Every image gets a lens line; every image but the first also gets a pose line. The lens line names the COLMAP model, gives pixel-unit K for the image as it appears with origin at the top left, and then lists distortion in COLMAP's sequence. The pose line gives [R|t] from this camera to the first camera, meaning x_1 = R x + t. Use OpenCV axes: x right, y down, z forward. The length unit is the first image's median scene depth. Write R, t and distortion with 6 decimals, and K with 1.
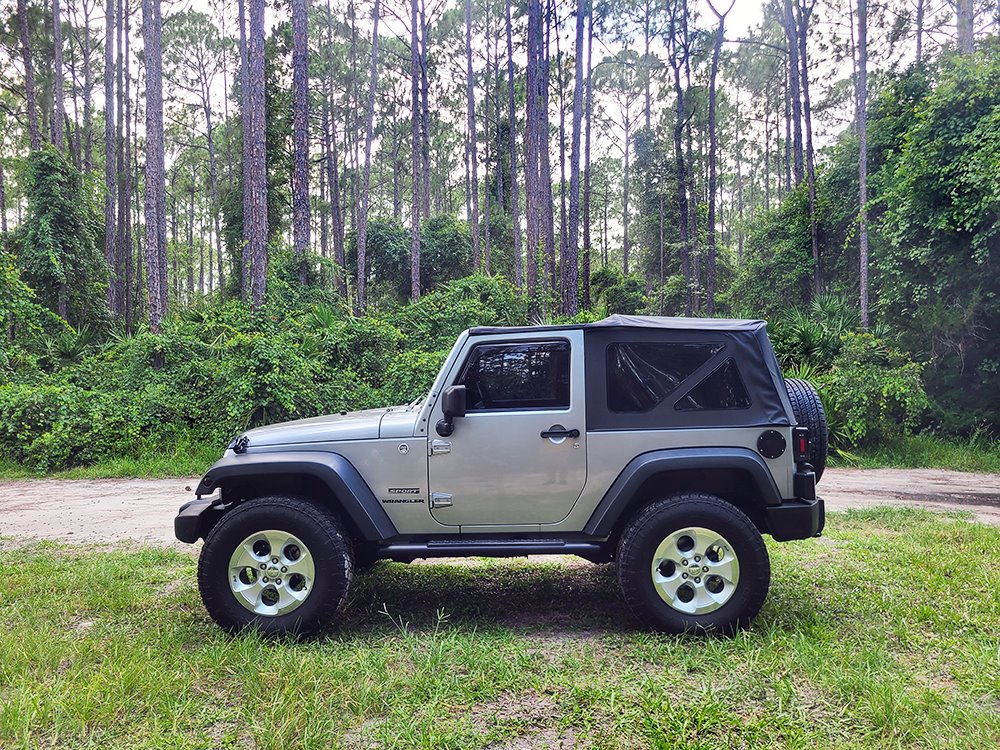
lens RADIAL K [[760.1, 0, 507.4], [0, 760.1, 380.5], [0, 0, 1]] dist [0.050200, -0.046594]
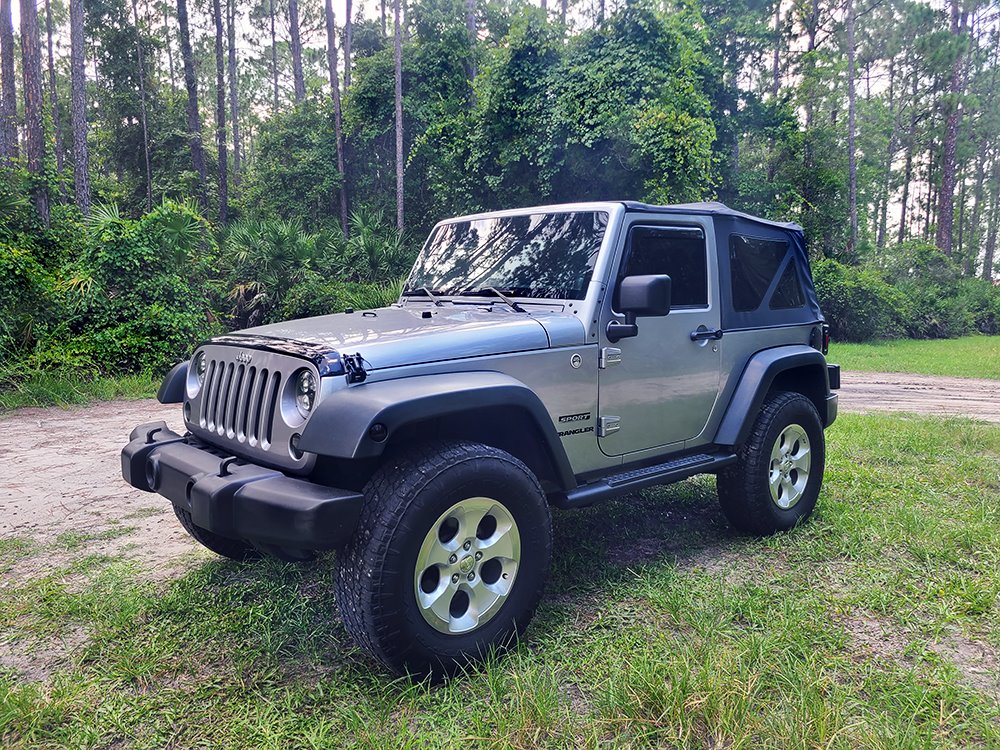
lens RADIAL K [[760.1, 0, 502.4], [0, 760.1, 374.5], [0, 0, 1]] dist [0.050200, -0.046594]
pose [[0.703728, -0.055638, 0.708288, -0.717444], [-0.013029, 0.995751, 0.091163, 0.038243], [-0.710350, -0.073382, 0.700013, 0.551170]]
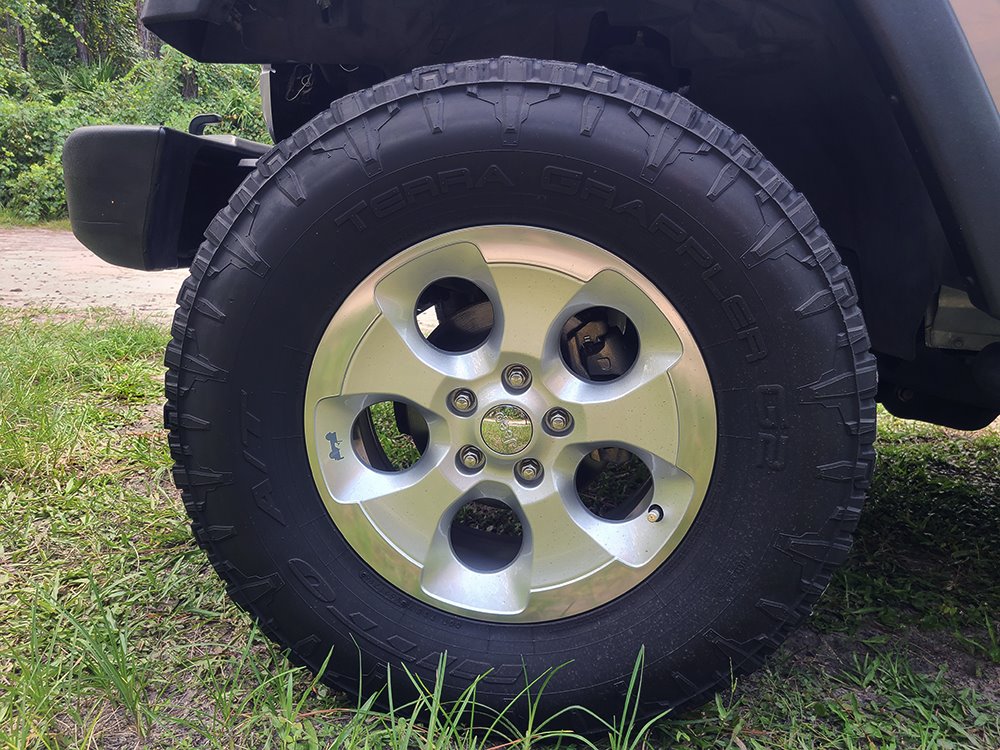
lens RADIAL K [[760.1, 0, 497.8], [0, 760.1, 368.9], [0, 0, 1]] dist [0.050200, -0.046594]
pose [[0.995382, 0.067903, -0.067852, -0.294650], [-0.051039, 0.973016, 0.225023, 0.185895], [0.081301, -0.220521, 0.971988, 0.795172]]
